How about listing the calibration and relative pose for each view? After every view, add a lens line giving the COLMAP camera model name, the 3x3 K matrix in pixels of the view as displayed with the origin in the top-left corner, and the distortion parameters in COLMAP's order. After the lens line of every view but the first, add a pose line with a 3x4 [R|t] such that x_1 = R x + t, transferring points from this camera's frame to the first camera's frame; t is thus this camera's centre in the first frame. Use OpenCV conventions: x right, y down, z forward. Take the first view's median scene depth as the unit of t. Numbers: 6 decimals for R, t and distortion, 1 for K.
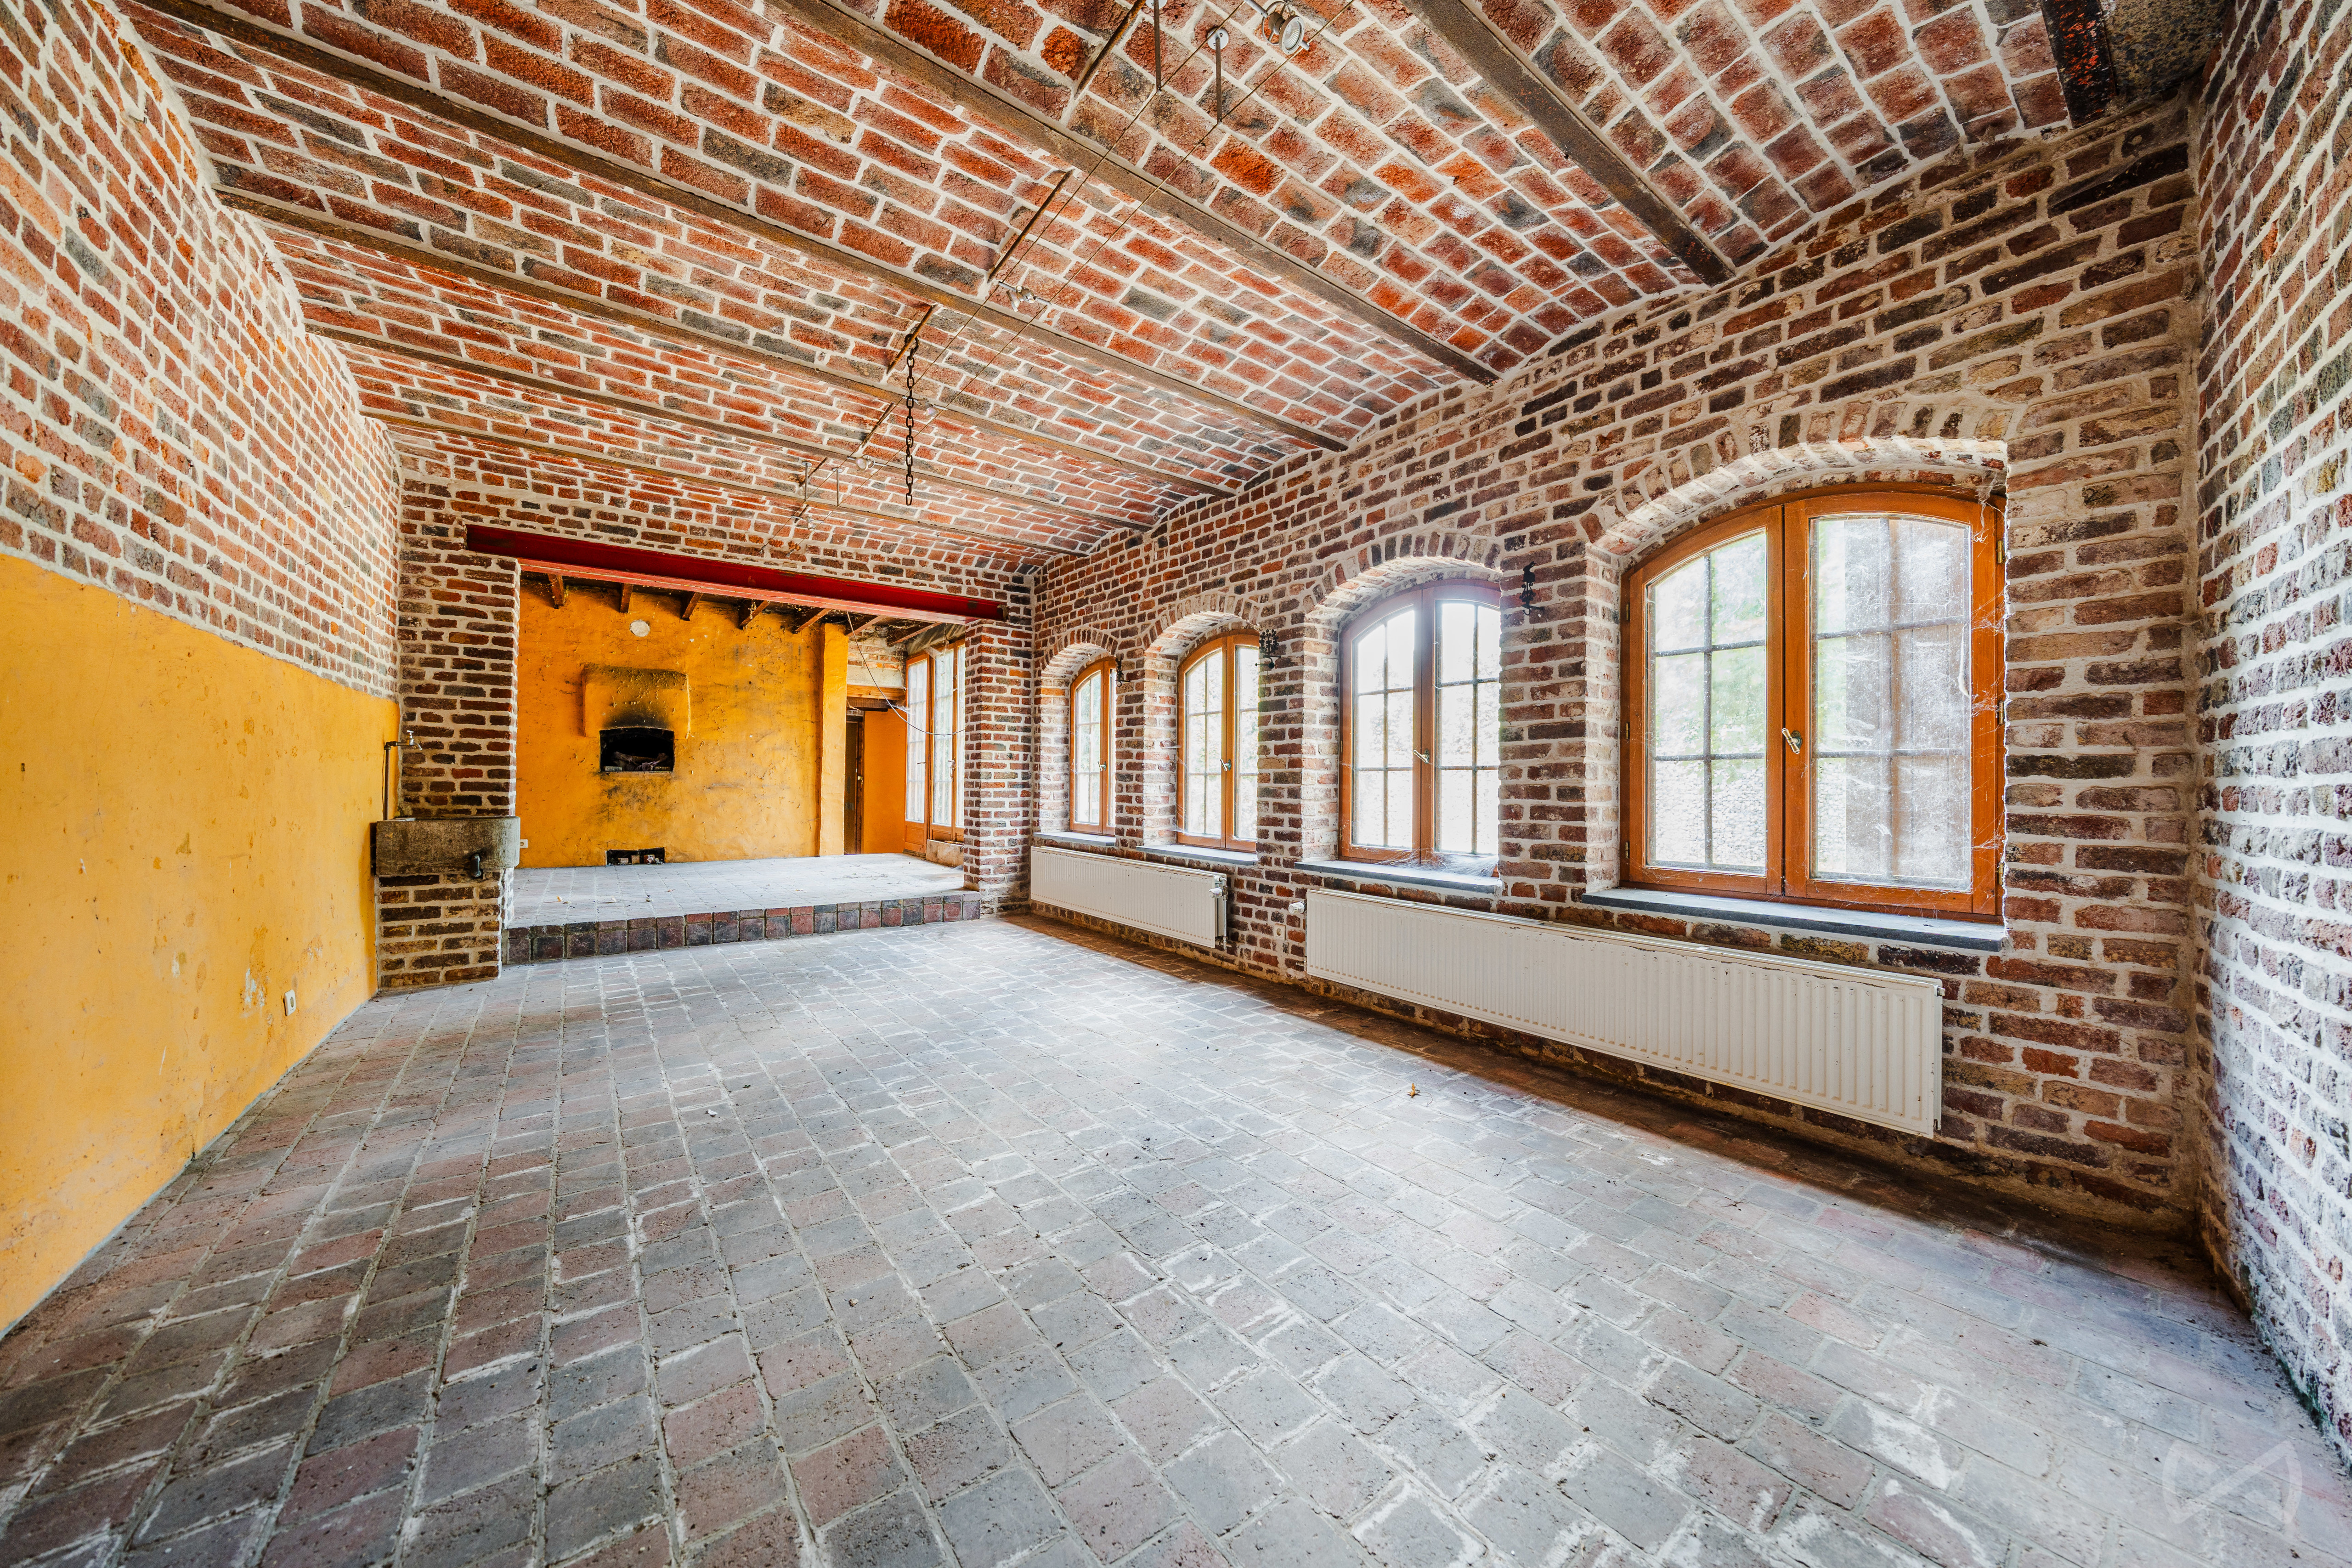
lens RADIAL K [[800.5, 0, 1183.7], [0, 800.5, 779.1], [0, 0, 1]] dist [-0.000232, -0.000092]
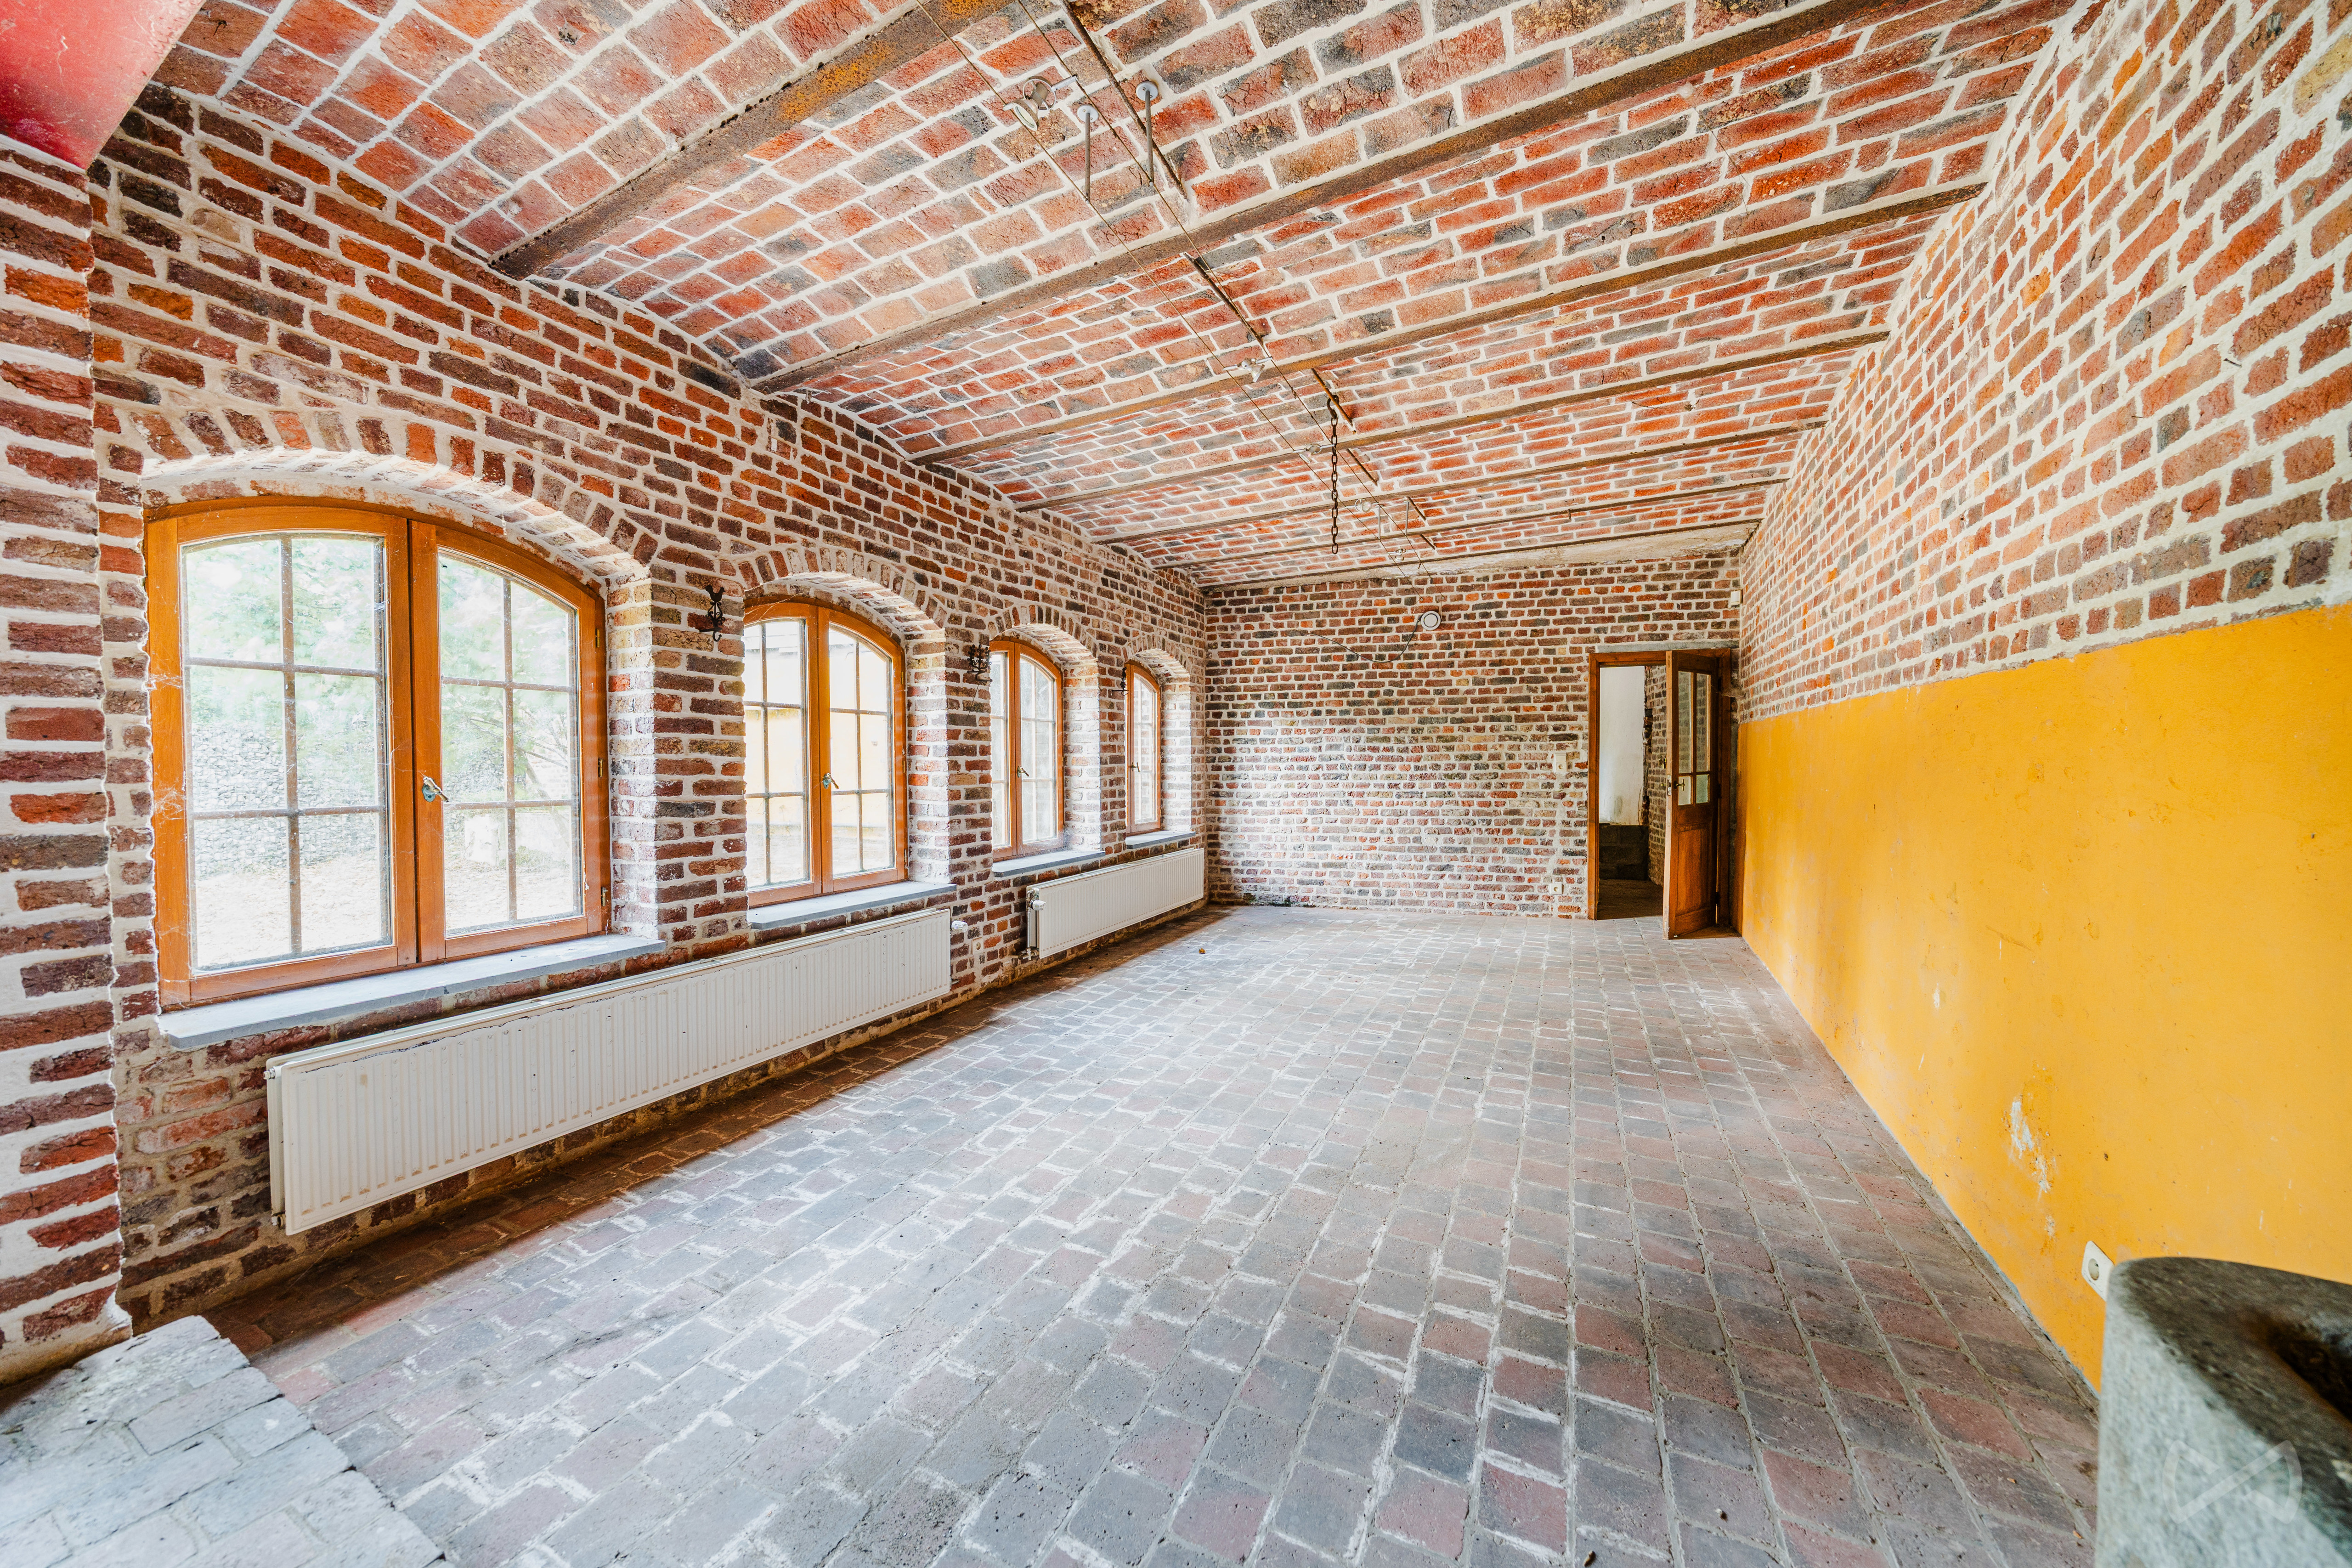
lens RADIAL K [[800.5, 0, 1183.7], [0, 800.5, 779.1], [0, 0, 1]] dist [-0.000232, -0.000092]
pose [[-0.450752, -0.023506, 0.892340, -0.912303], [0.000541, 0.999646, 0.026606, -0.047532], [-0.892649, 0.012475, -0.450579, 1.245147]]
